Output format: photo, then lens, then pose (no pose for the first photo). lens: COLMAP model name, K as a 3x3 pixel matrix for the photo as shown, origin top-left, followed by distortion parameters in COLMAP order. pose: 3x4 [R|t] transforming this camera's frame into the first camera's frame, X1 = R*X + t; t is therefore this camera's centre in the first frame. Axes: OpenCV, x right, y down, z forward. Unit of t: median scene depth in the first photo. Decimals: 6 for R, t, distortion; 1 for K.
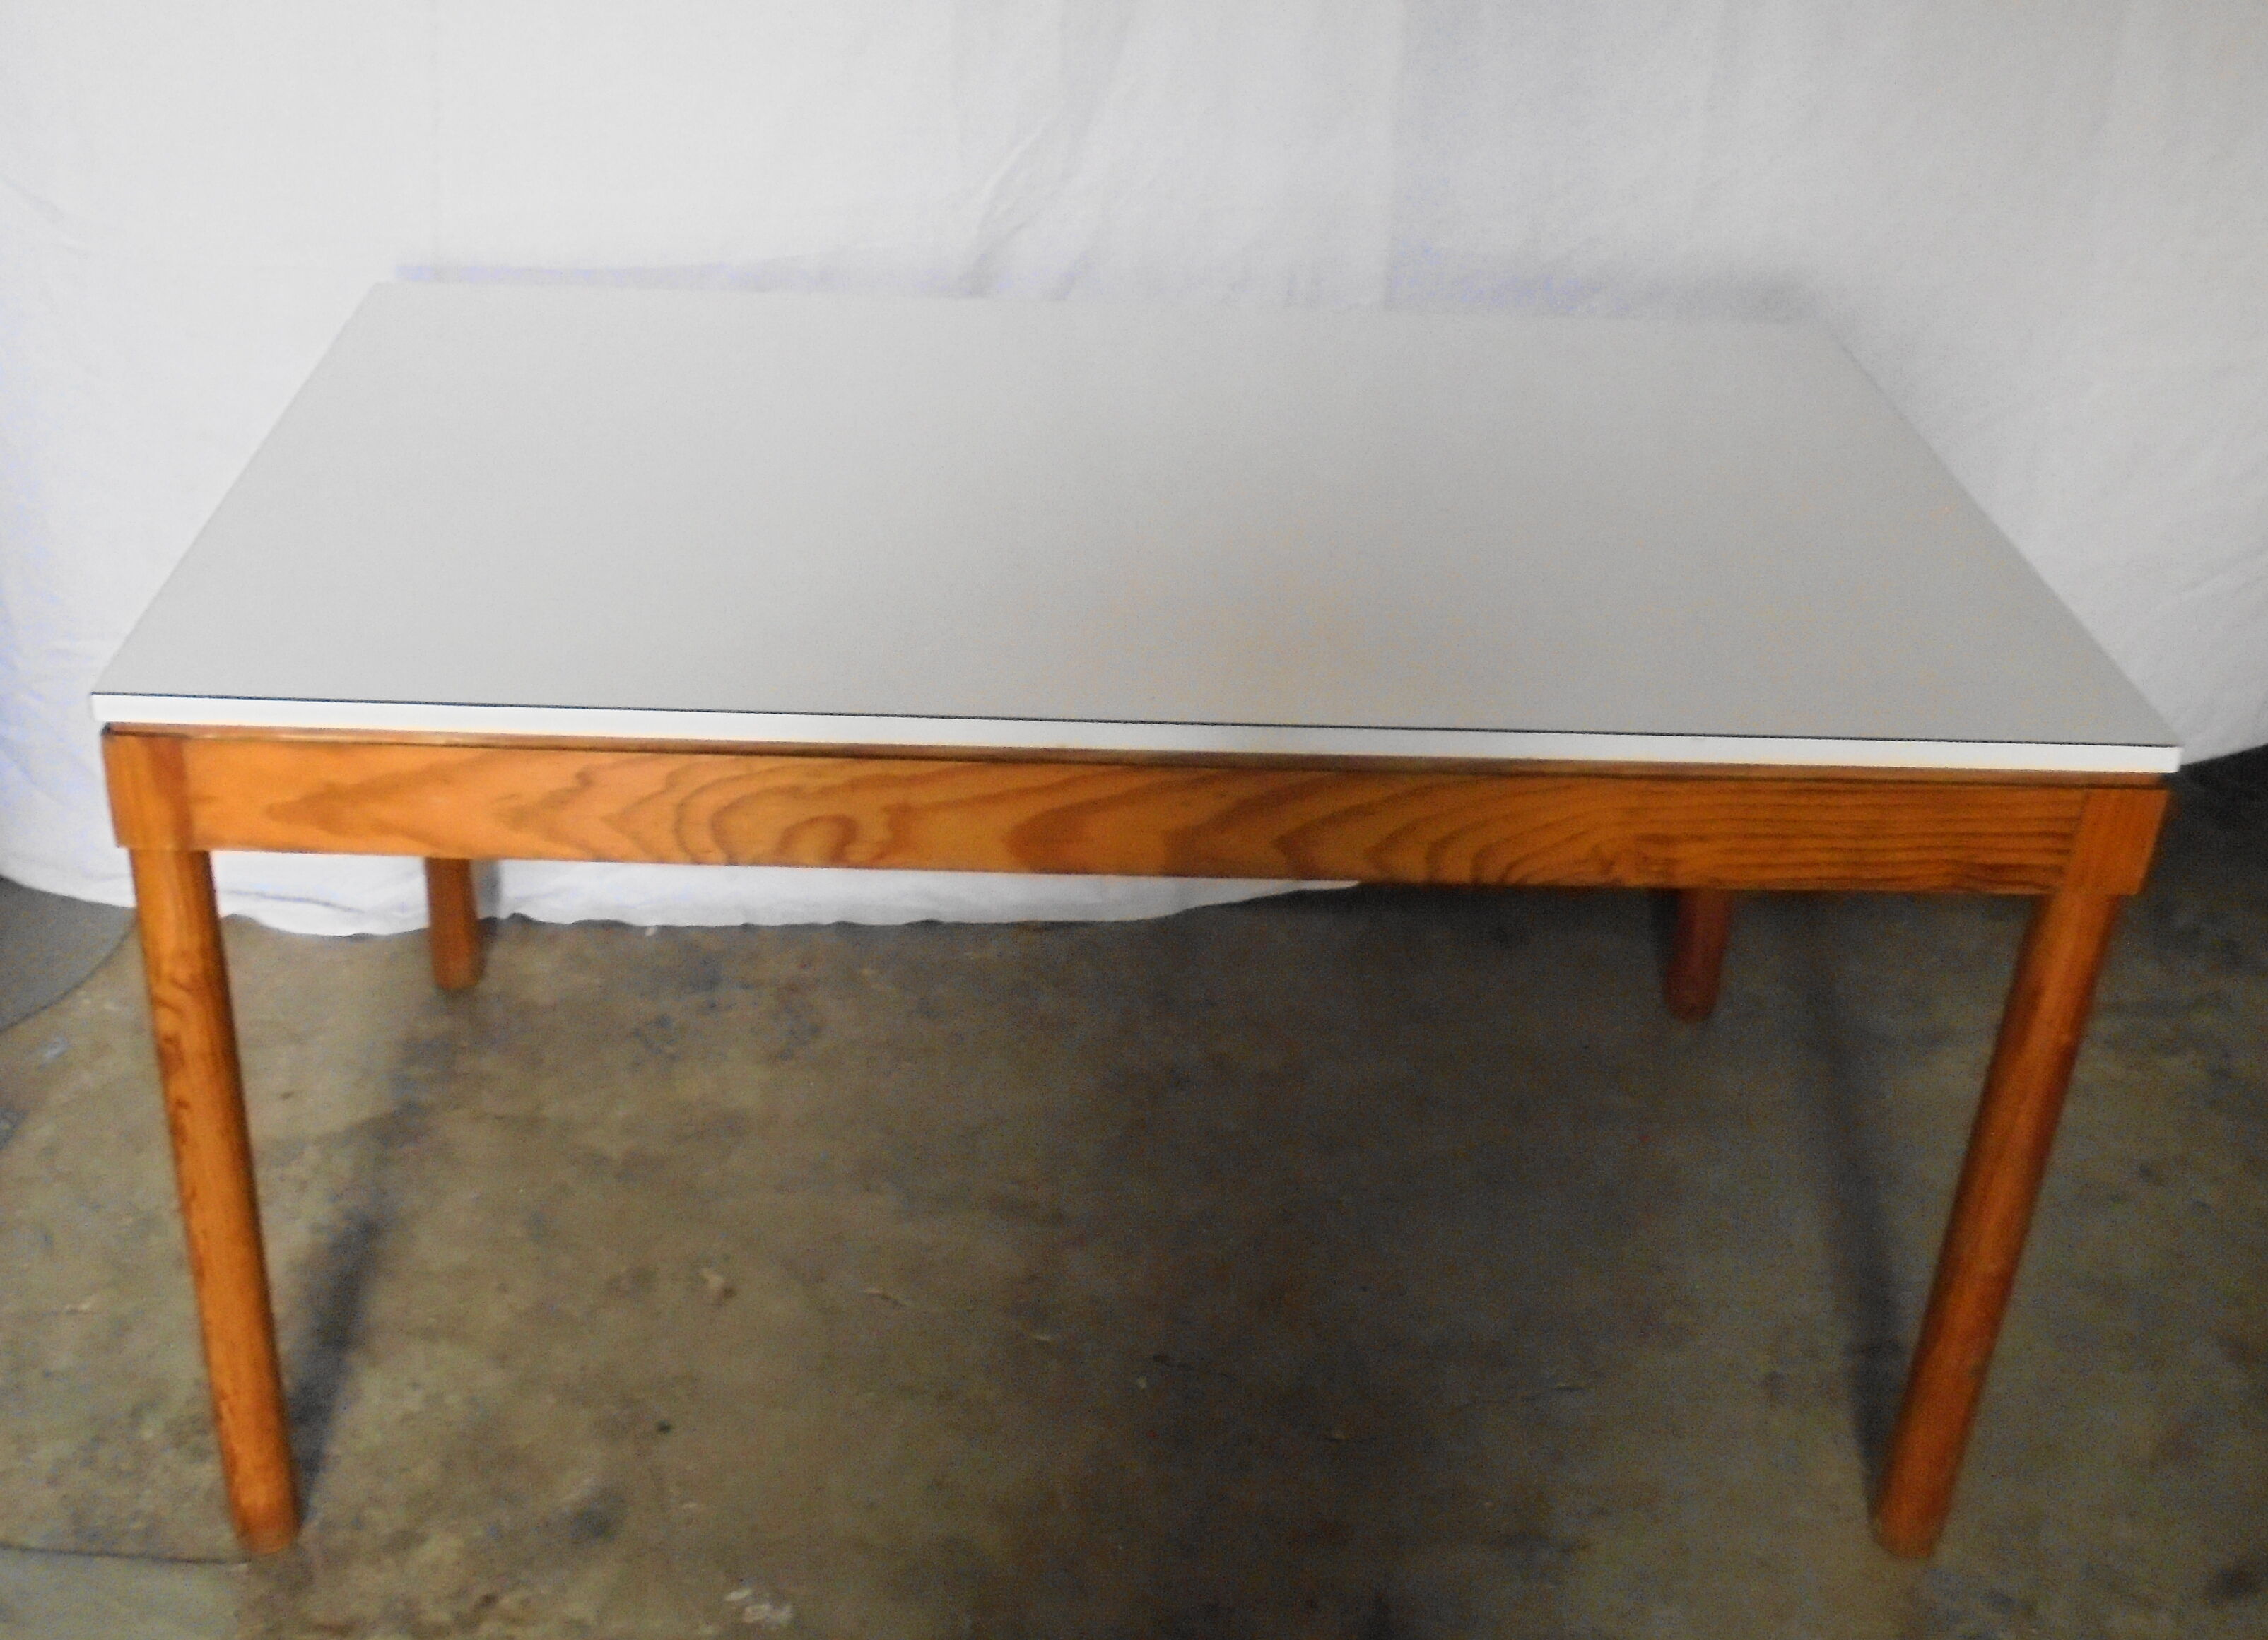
lens RADIAL K [[2589.4, 0, 992.6], [0, 2589.4, 692.9], [0, 0, 1]] dist [-0.030373, 0.000000]
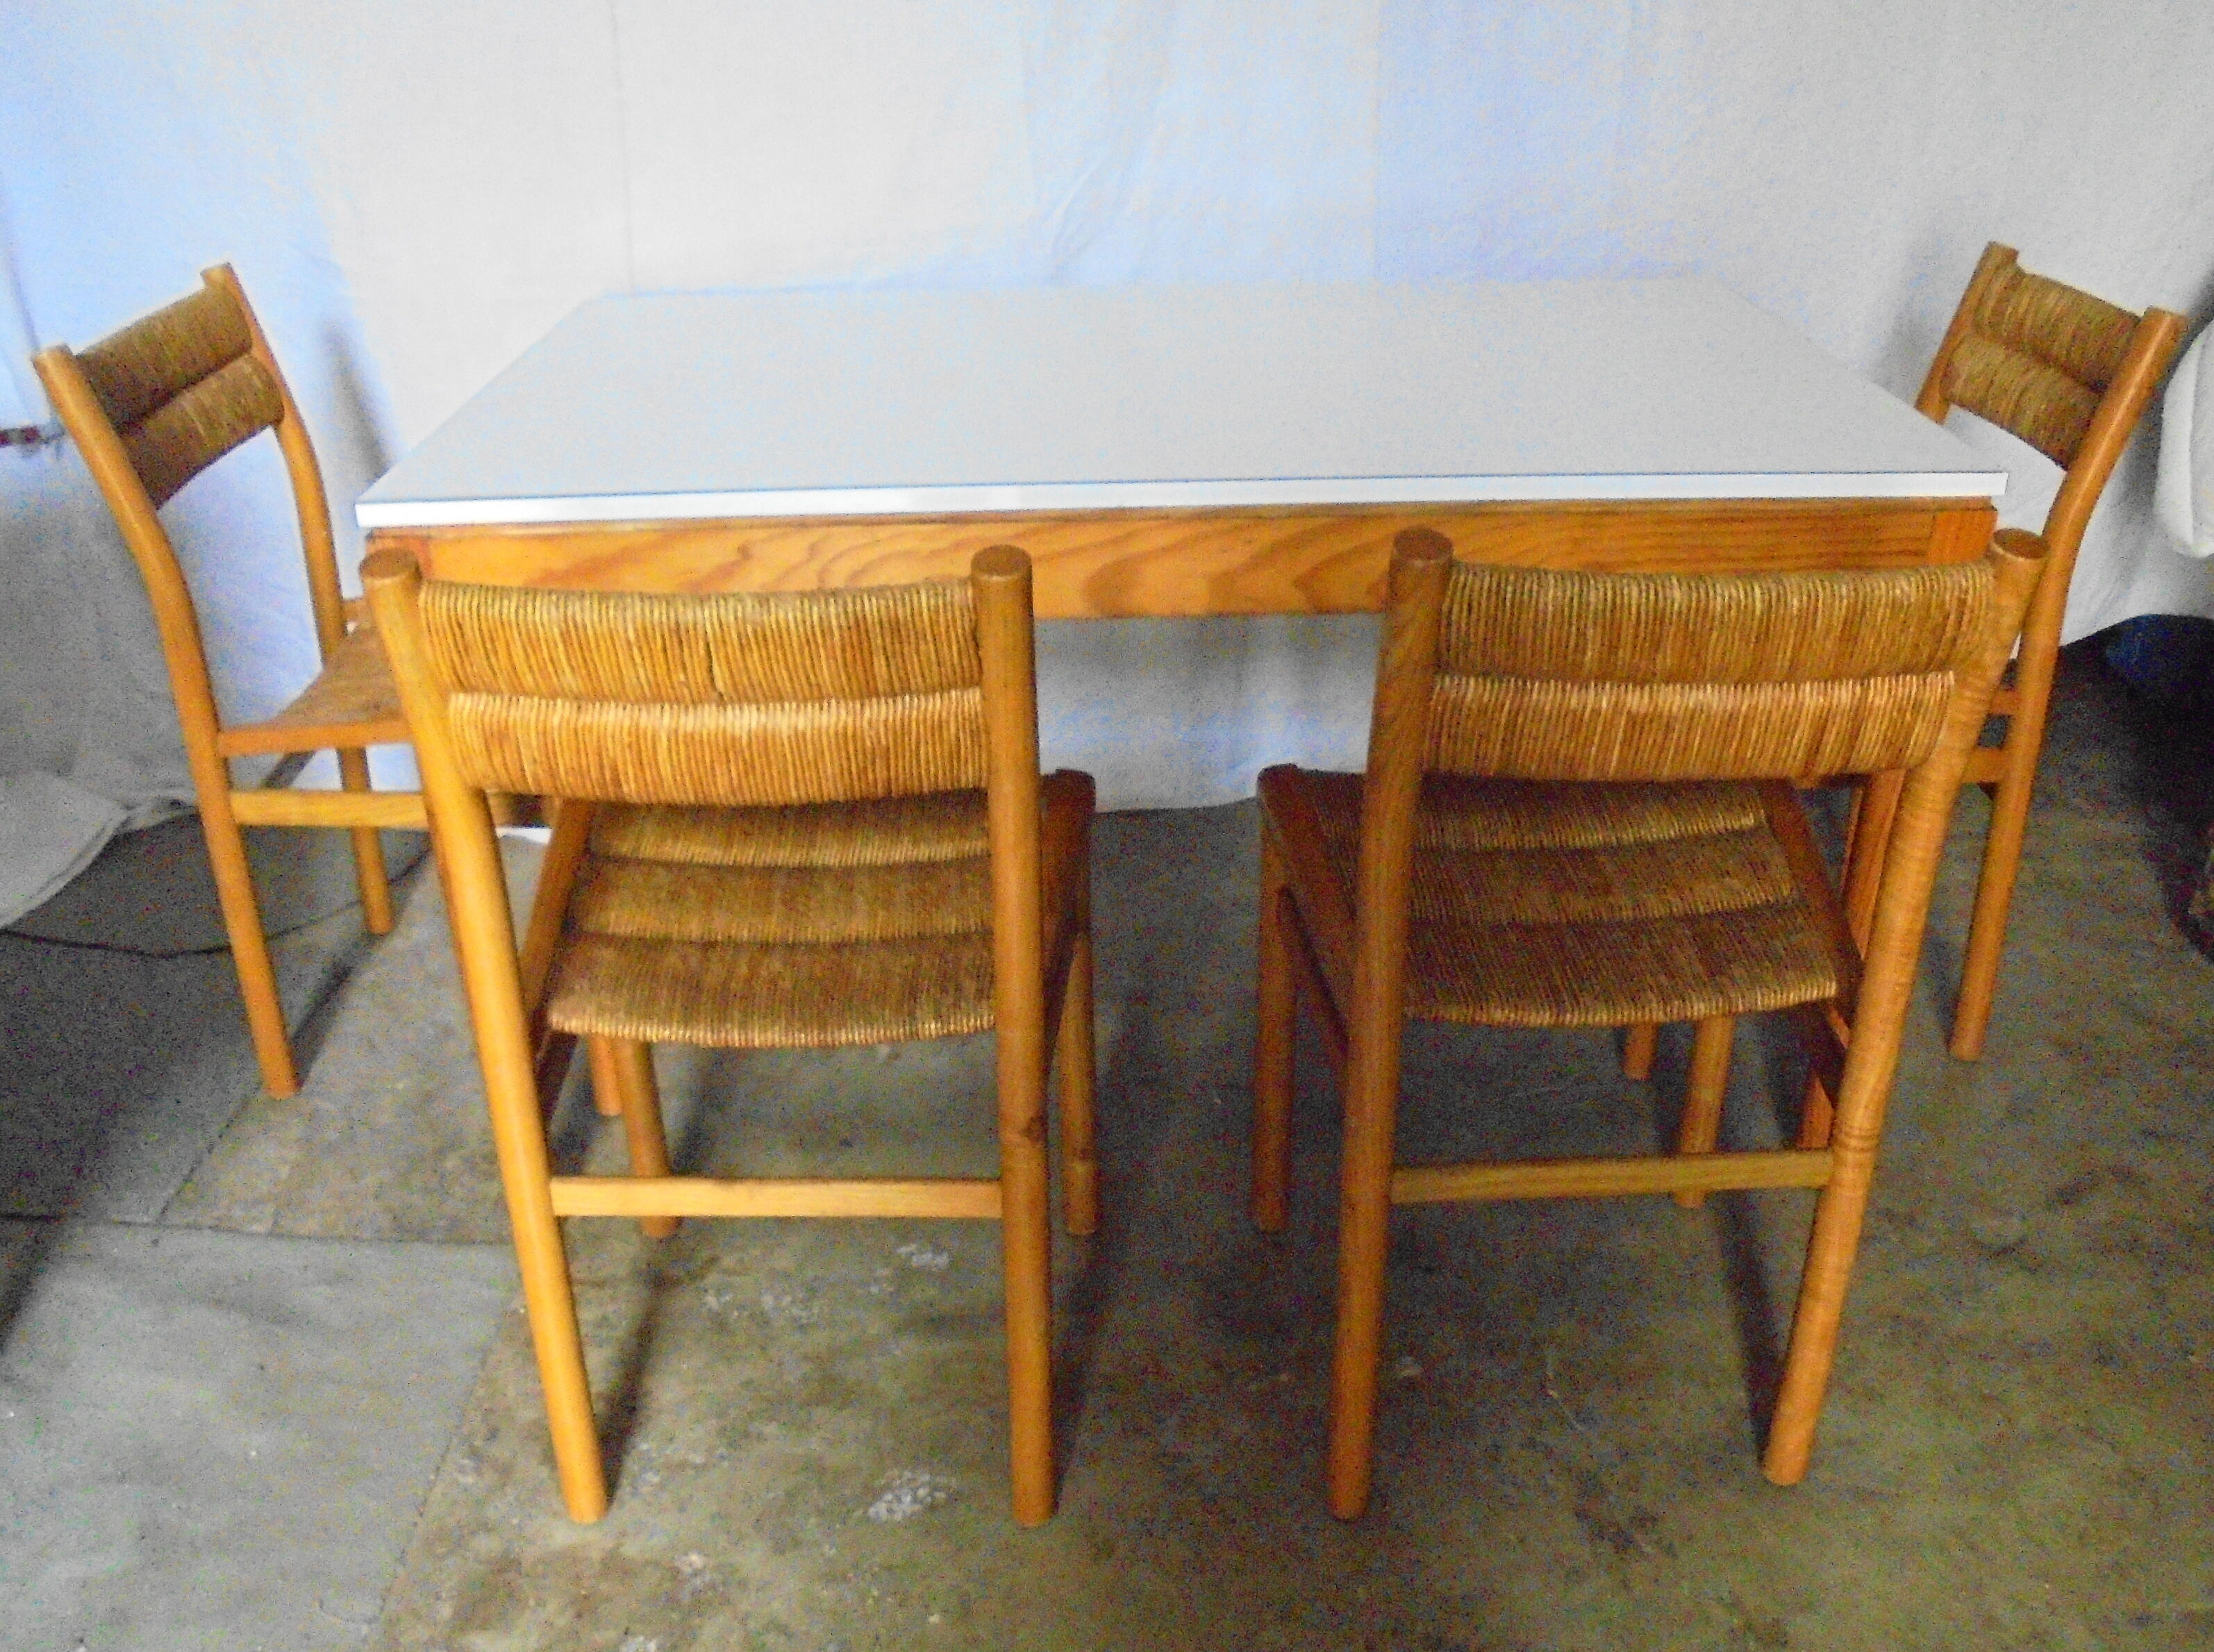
lens RADIAL K [[1939.0, 0, 1085.9], [0, 1939.0, 947.5], [0, 0, 1]] dist [-0.066712, -0.019864]
pose [[0.998842, -0.045340, -0.016109, 0.011608], [0.045952, 0.998147, 0.039884, 0.148278], [0.014271, -0.040578, 0.999074, 0.041553]]
